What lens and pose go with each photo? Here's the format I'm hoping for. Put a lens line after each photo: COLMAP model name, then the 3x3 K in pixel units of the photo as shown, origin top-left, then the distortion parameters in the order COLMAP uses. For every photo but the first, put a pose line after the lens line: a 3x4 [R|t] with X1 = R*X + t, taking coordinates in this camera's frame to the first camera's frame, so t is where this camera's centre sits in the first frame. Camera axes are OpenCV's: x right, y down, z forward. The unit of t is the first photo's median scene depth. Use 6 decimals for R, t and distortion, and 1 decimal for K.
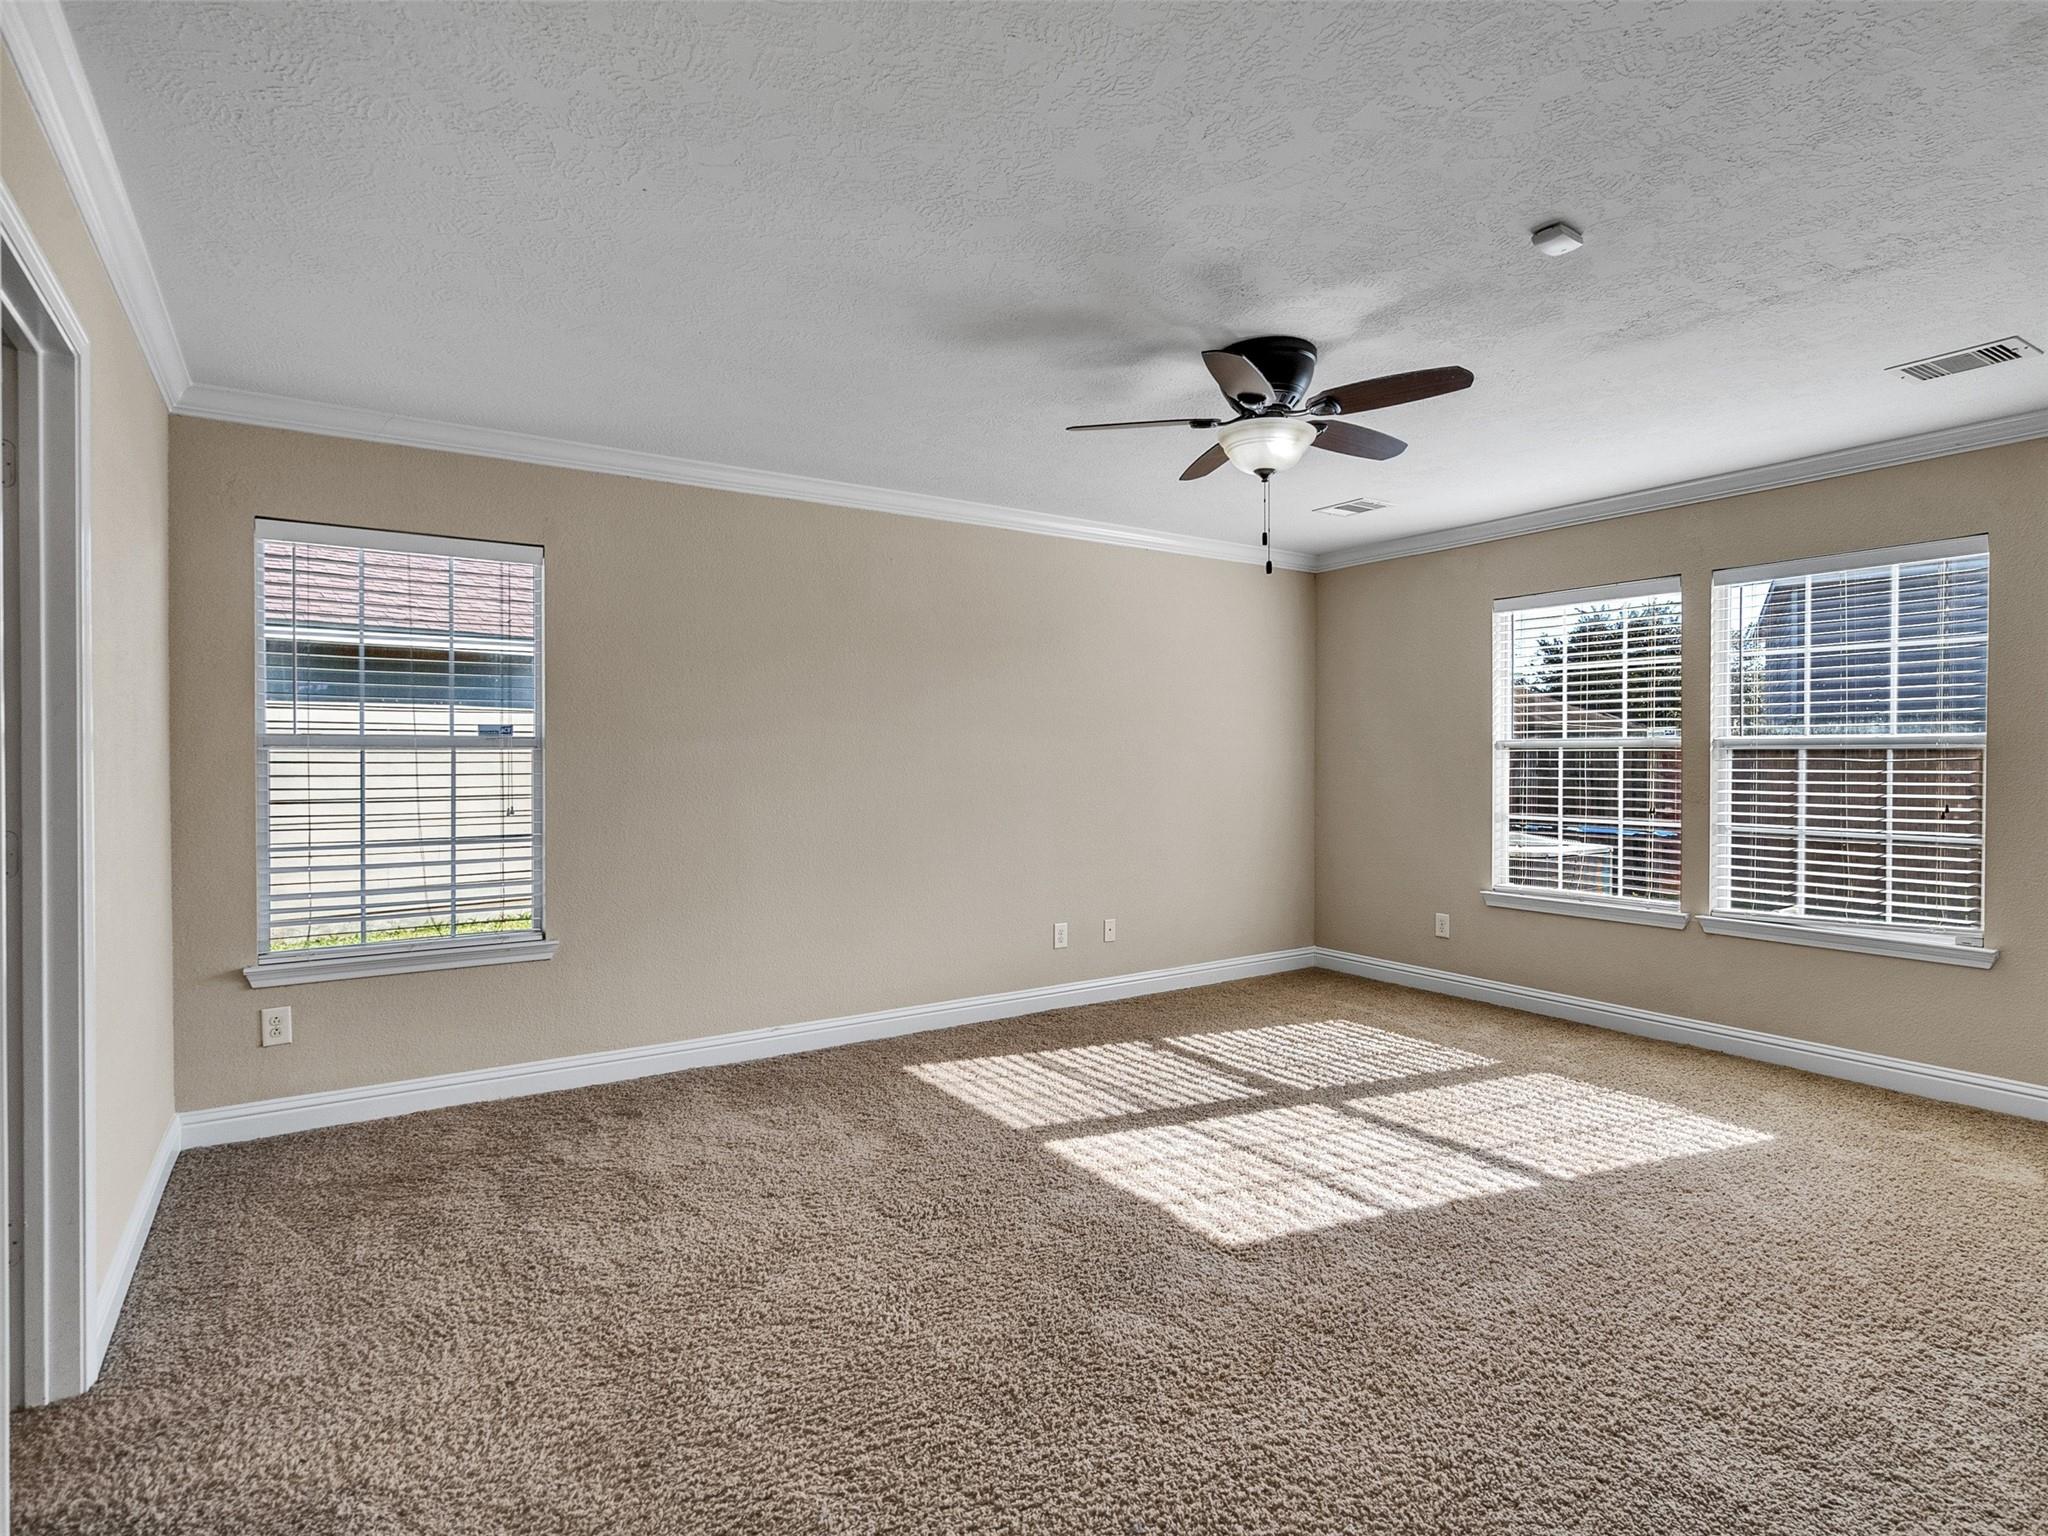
lens RADIAL K [[1031.2, 0, 1013.1], [0, 1031.2, 767.3], [0, 0, 1]] dist [-0.004073, 0.000755]
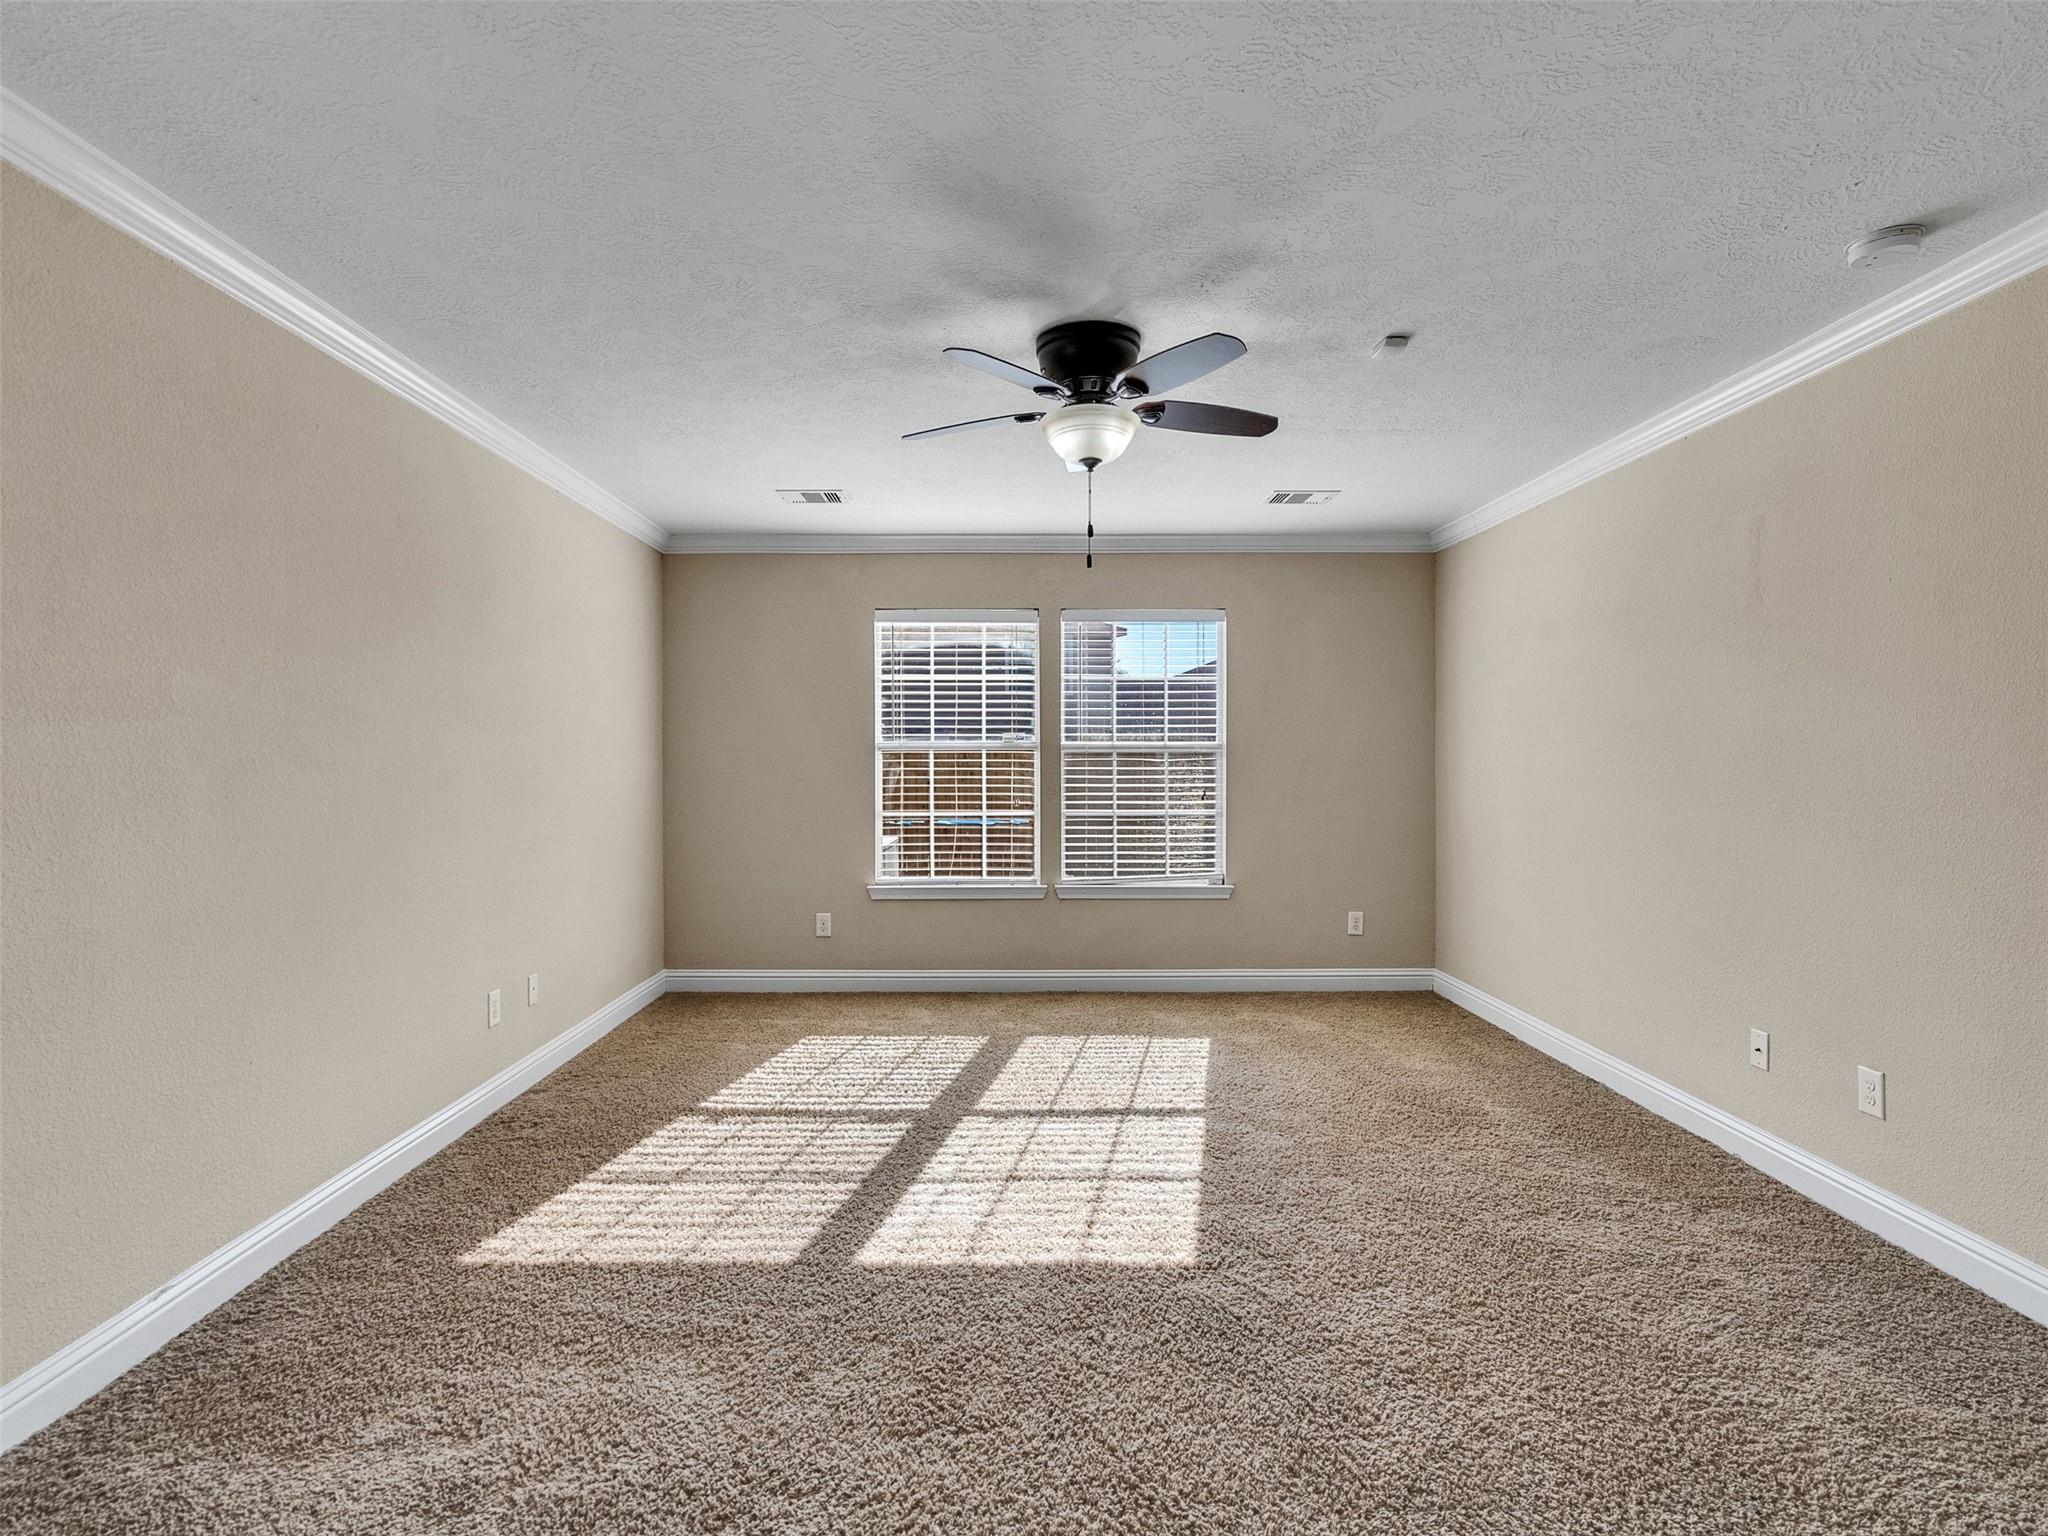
lens RADIAL K [[1031.2, 0, 1016.2], [0, 1031.2, 762.4], [0, 0, 1]] dist [-0.004073, 0.000755]
pose [[0.554754, -0.002850, 0.832010, -0.428186], [0.009154, 0.999955, -0.002679, -0.001864], [-0.831964, 0.009102, 0.554755, 0.376261]]
